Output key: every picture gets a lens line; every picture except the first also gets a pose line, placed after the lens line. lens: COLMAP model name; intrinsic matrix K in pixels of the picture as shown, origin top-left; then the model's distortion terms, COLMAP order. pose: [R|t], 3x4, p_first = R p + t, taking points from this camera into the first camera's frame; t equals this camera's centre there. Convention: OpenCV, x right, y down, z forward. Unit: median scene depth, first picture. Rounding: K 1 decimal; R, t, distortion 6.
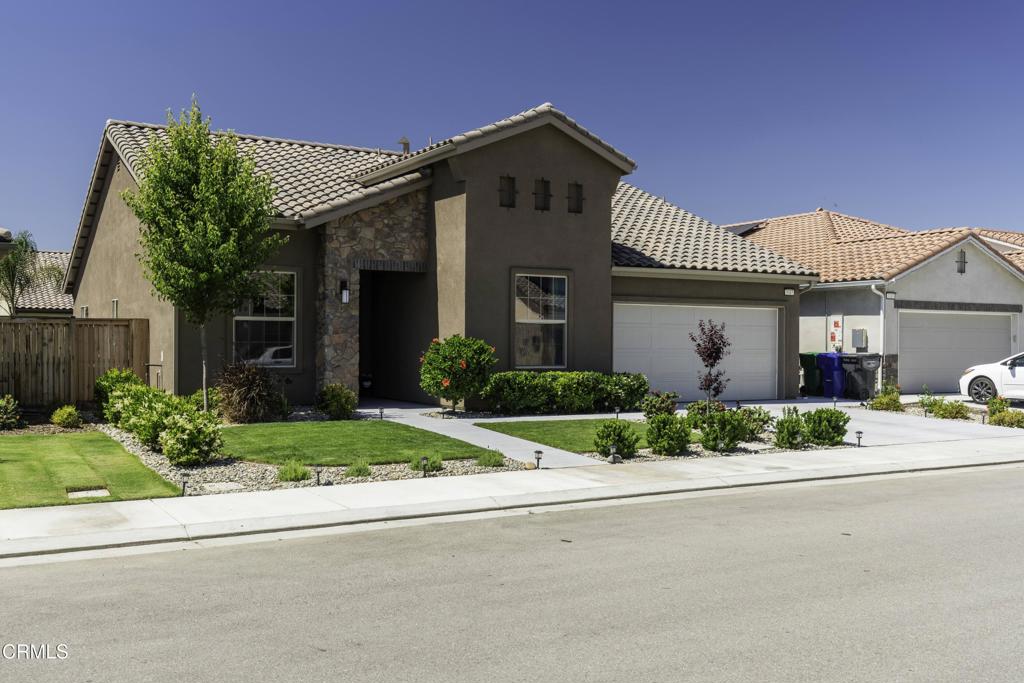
lens RADIAL K [[1023.3, 0, 509.3], [0, 1023.3, 338.6], [0, 0, 1]] dist [-0.015107, 0.000000]
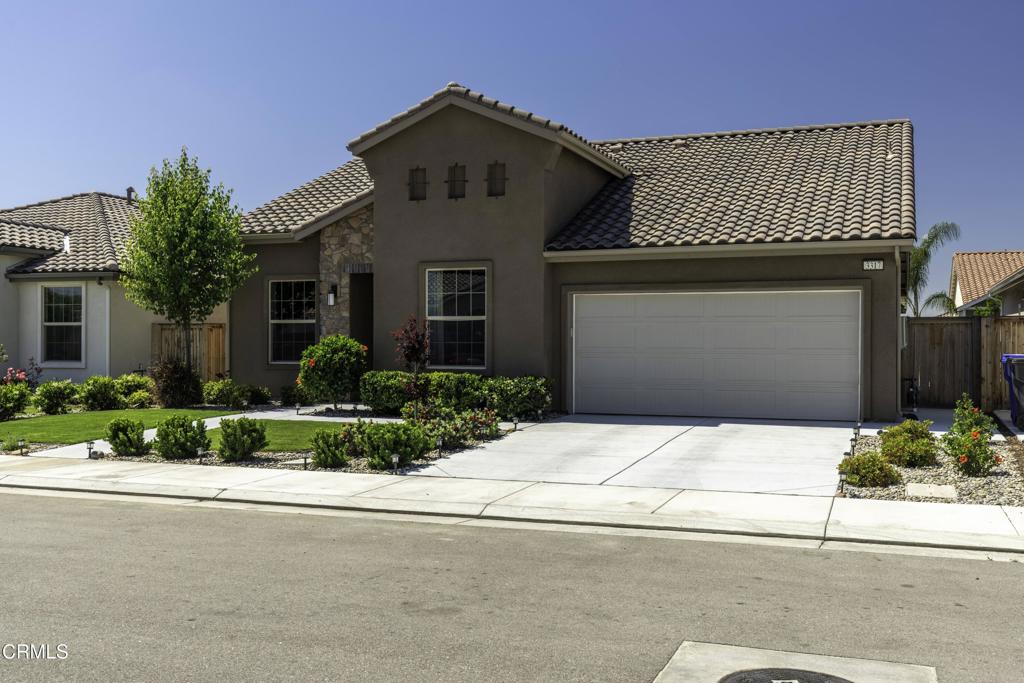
lens RADIAL K [[1023.3, 0, 505.0], [0, 1023.3, 345.4], [0, 0, 1]] dist [-0.015107, 0.000000]
pose [[0.622580, -0.001461, -0.782554, 0.789585], [0.007889, 0.999959, 0.004410, 0.004043], [0.782516, -0.008919, 0.622567, 0.459762]]
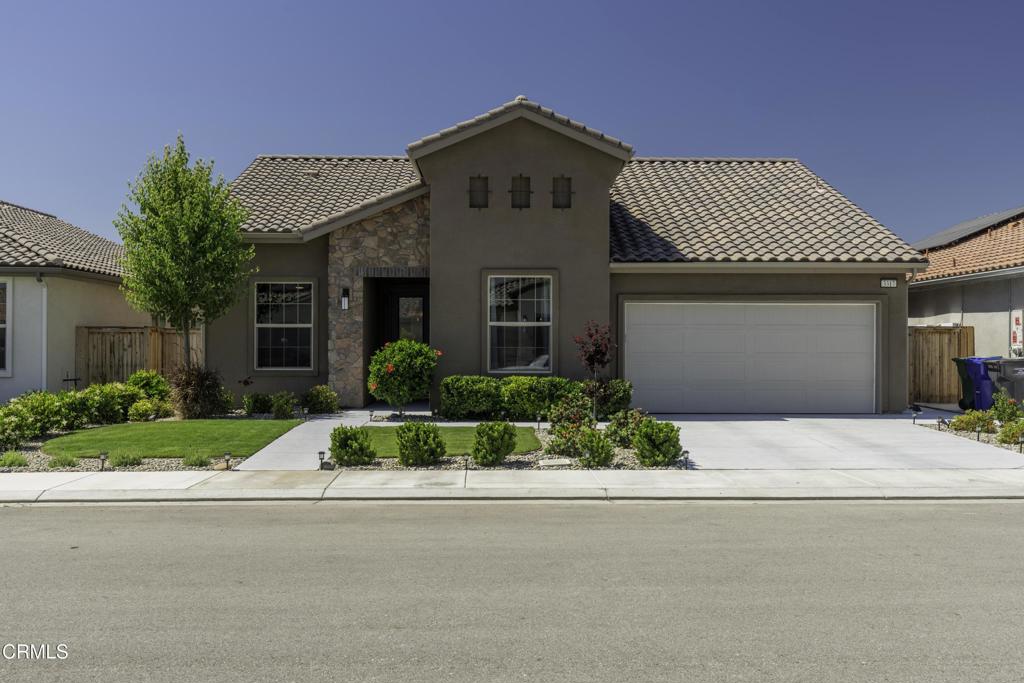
lens RADIAL K [[1023.3, 0, 502.2], [0, 1023.3, 343.6], [0, 0, 1]] dist [-0.015107, 0.000000]
pose [[0.869461, -0.006373, -0.493961, 0.492956], [0.005942, 0.999979, -0.002442, 0.003748], [0.493966, -0.000811, 0.869481, 0.159463]]
